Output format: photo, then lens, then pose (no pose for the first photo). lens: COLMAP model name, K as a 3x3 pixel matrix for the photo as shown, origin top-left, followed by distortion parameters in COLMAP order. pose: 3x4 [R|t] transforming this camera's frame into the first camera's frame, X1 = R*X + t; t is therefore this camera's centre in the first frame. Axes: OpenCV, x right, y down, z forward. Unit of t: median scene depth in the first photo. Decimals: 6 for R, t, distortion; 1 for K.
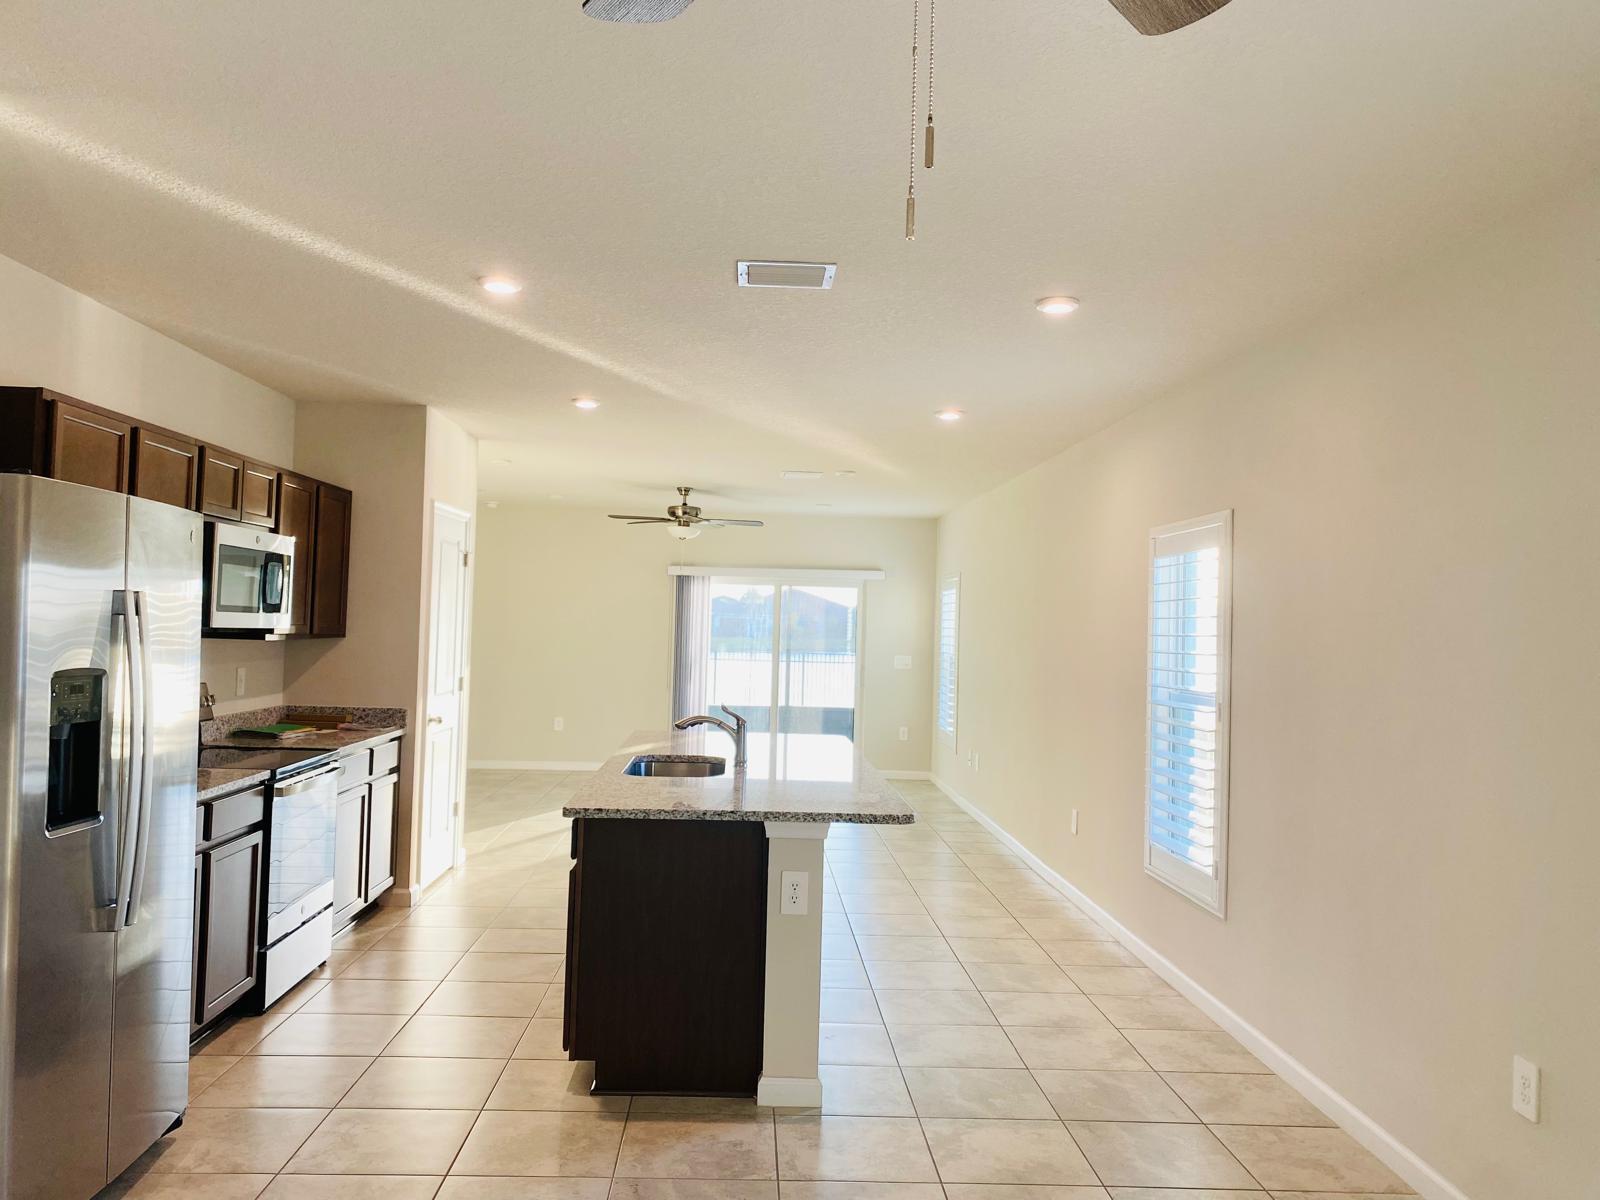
lens RADIAL K [[1202.9, 0, 777.8], [0, 1202.9, 577.6], [0, 0, 1]] dist [0.058933, -0.088356]
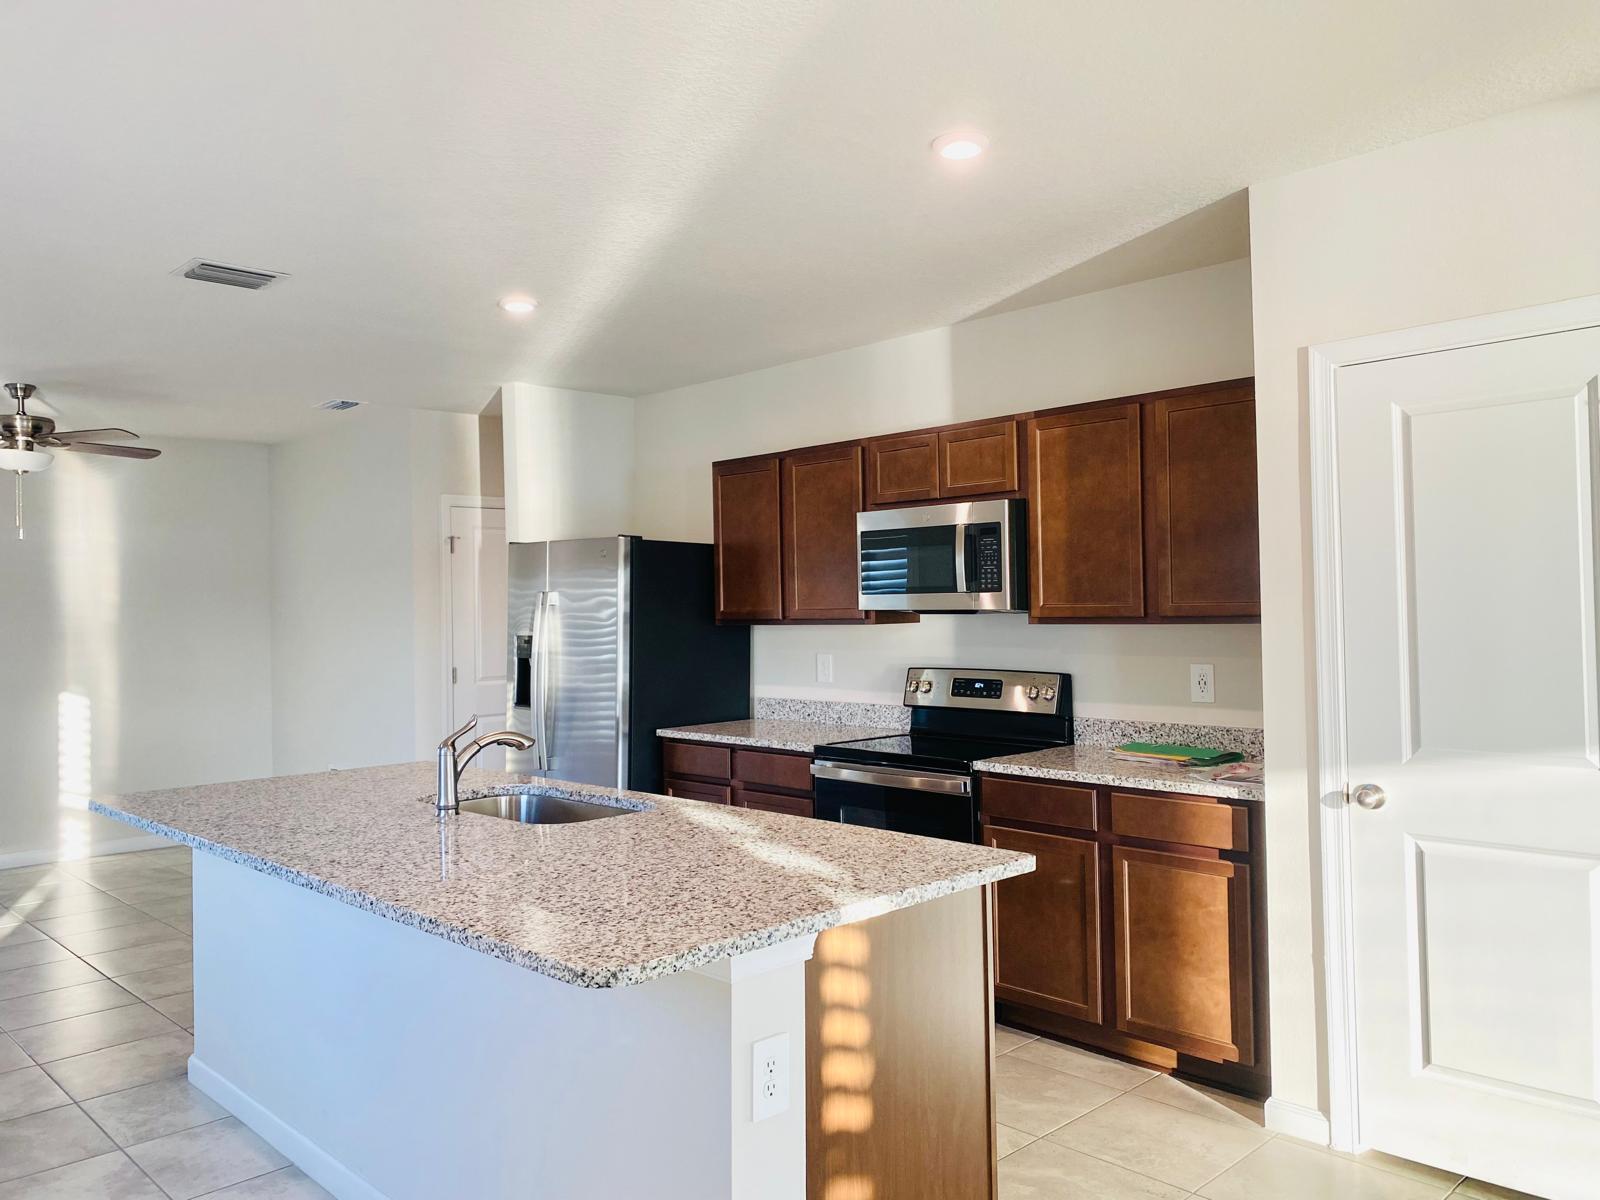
lens RADIAL K [[1202.9, 0, 777.8], [0, 1202.9, 577.6], [0, 0, 1]] dist [0.058933, -0.088356]
pose [[-0.748641, -0.030301, -0.662283, 0.234868], [0.023039, 0.997163, -0.071666, 0.068956], [0.662575, -0.068910, -0.745819, 1.376665]]
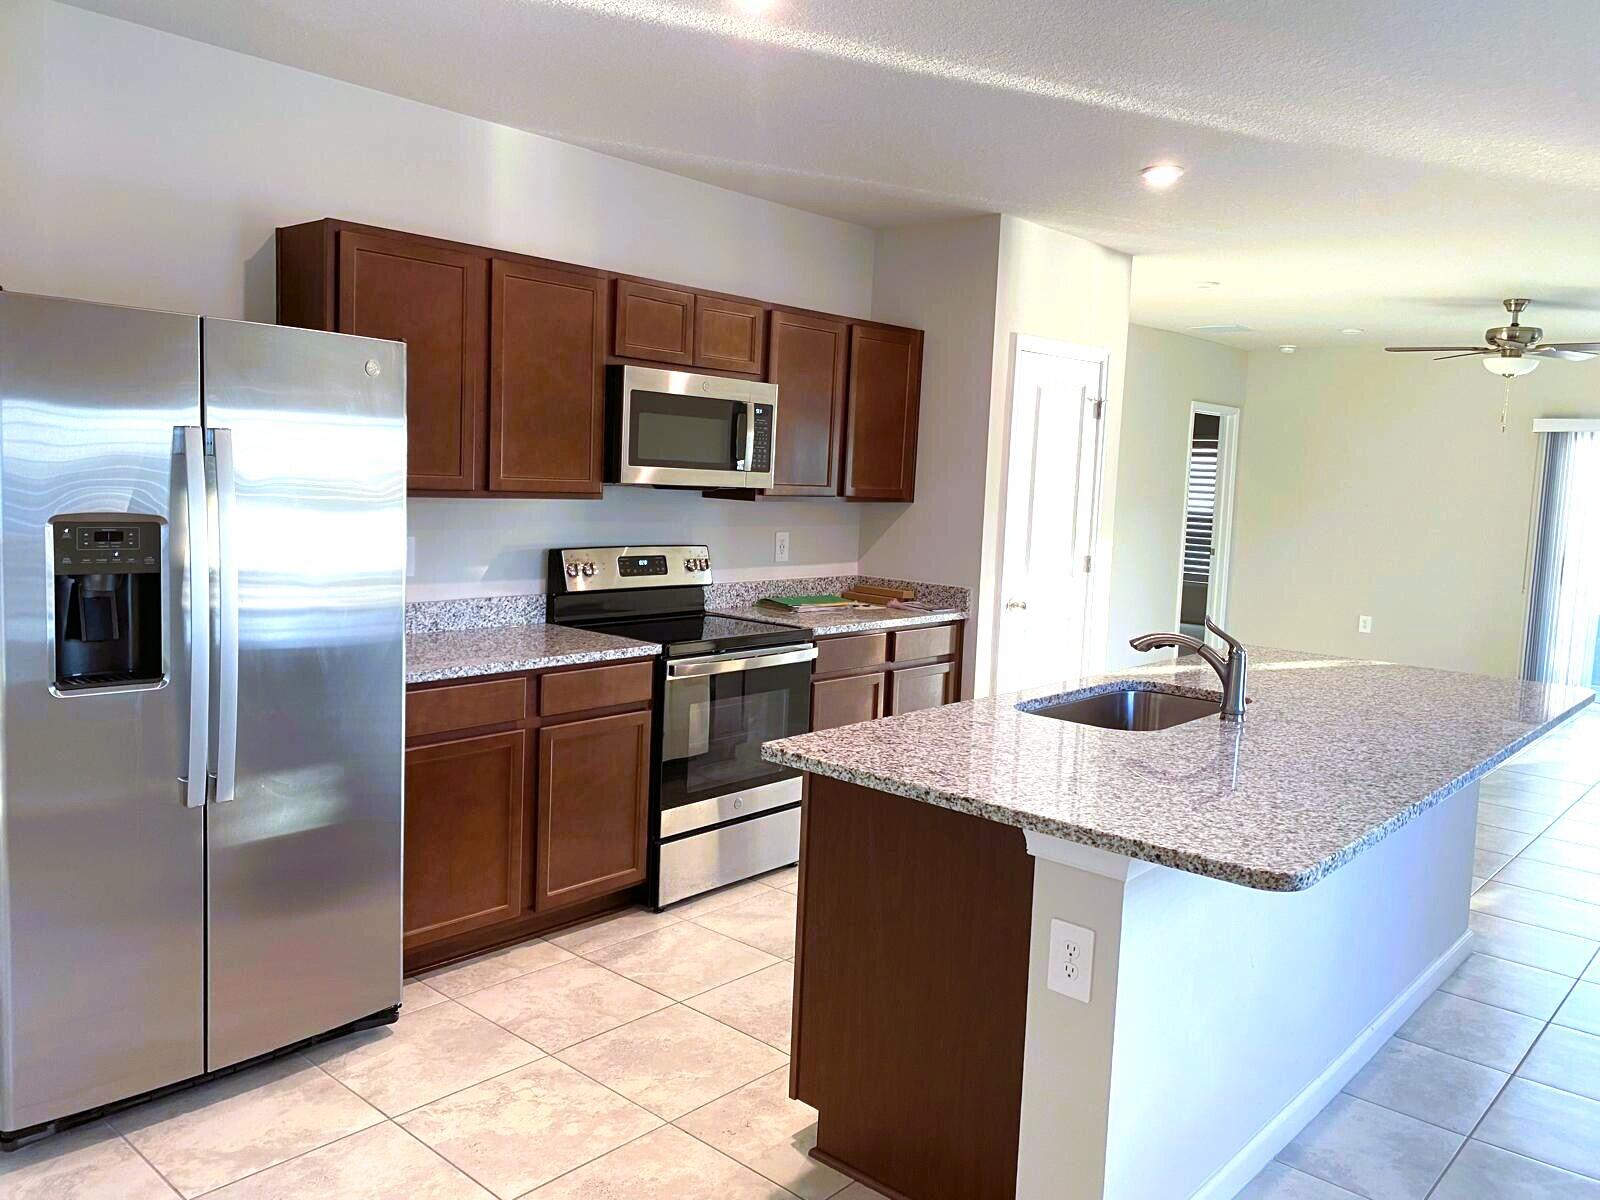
lens RADIAL K [[1202.9, 0, 777.8], [0, 1202.9, 577.6], [0, 0, 1]] dist [0.058933, -0.088356]
pose [[0.711206, 0.065923, -0.699886, 0.199946], [0.006653, 0.994918, 0.100473, 0.017127], [0.702952, -0.076113, 0.707153, 0.344818]]
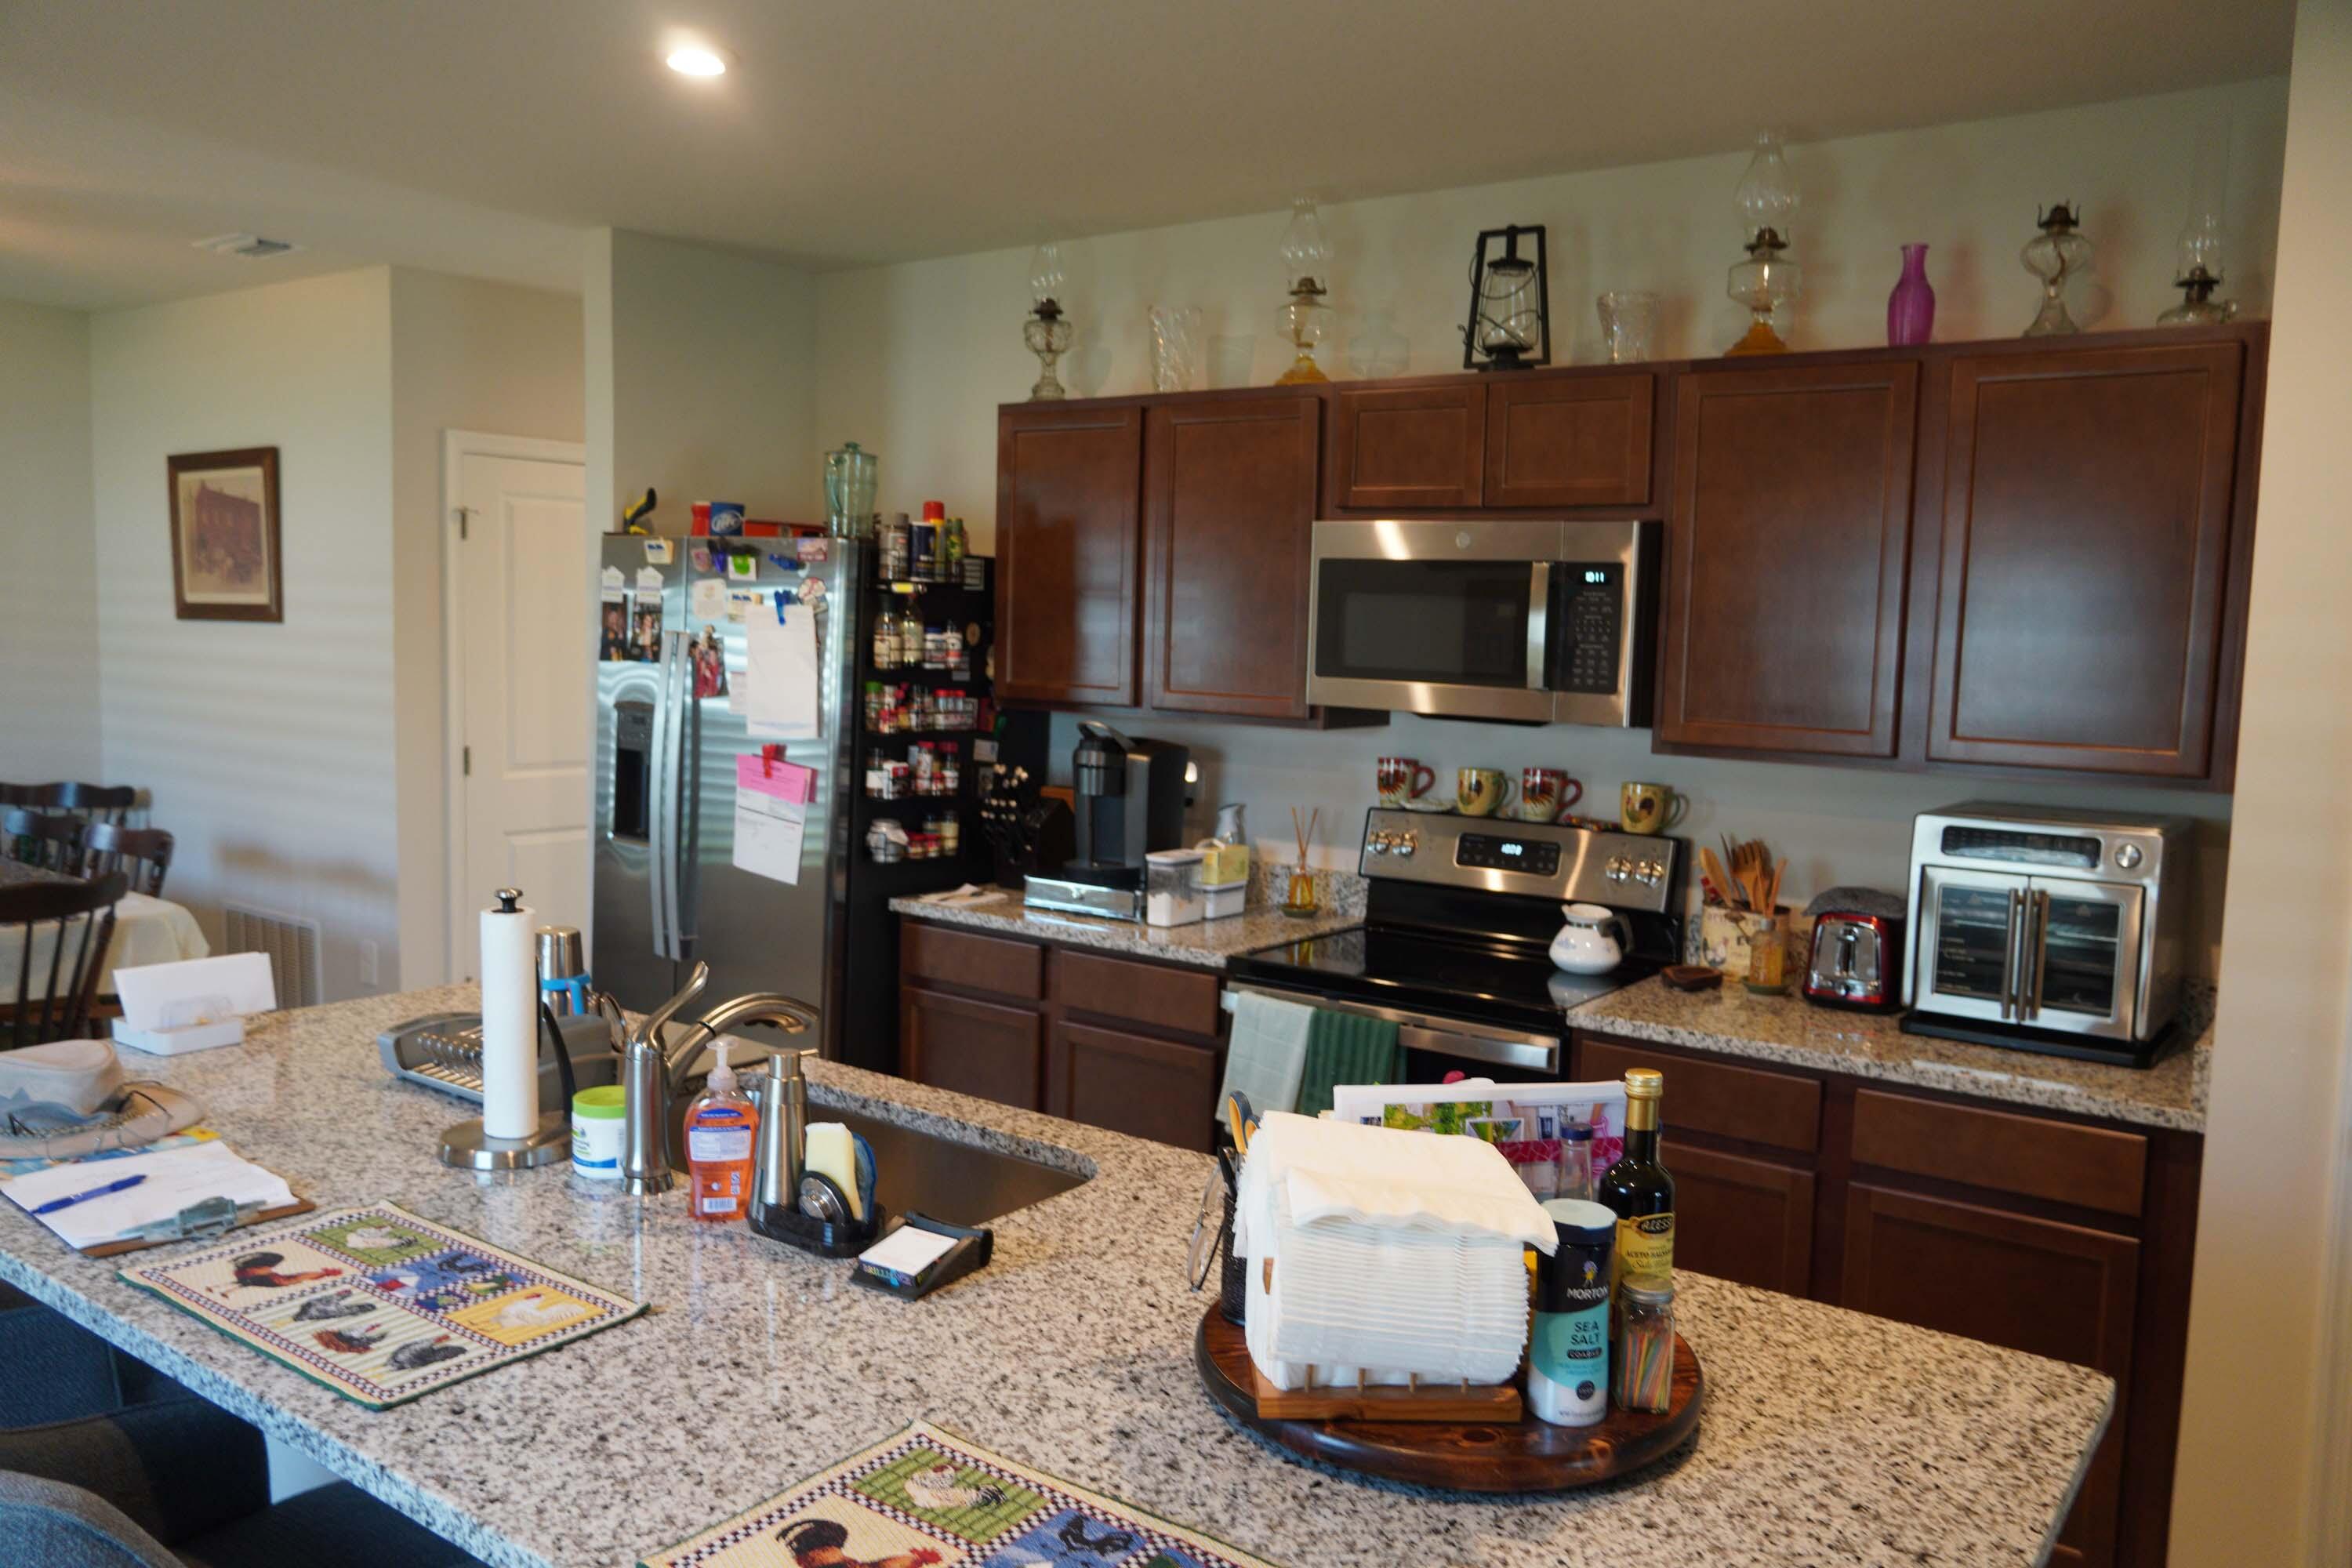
lens RADIAL K [[1748.1, 0, 1176.0], [0, 1748.1, 784.0], [0, 0, 1]] dist [-0.060110, -0.000473]
pose [[-0.612876, 0.021970, -0.789873, 0.186960], [-0.020122, 0.998855, 0.043397, 0.035057], [0.789923, 0.042491, -0.611733, 1.151606]]
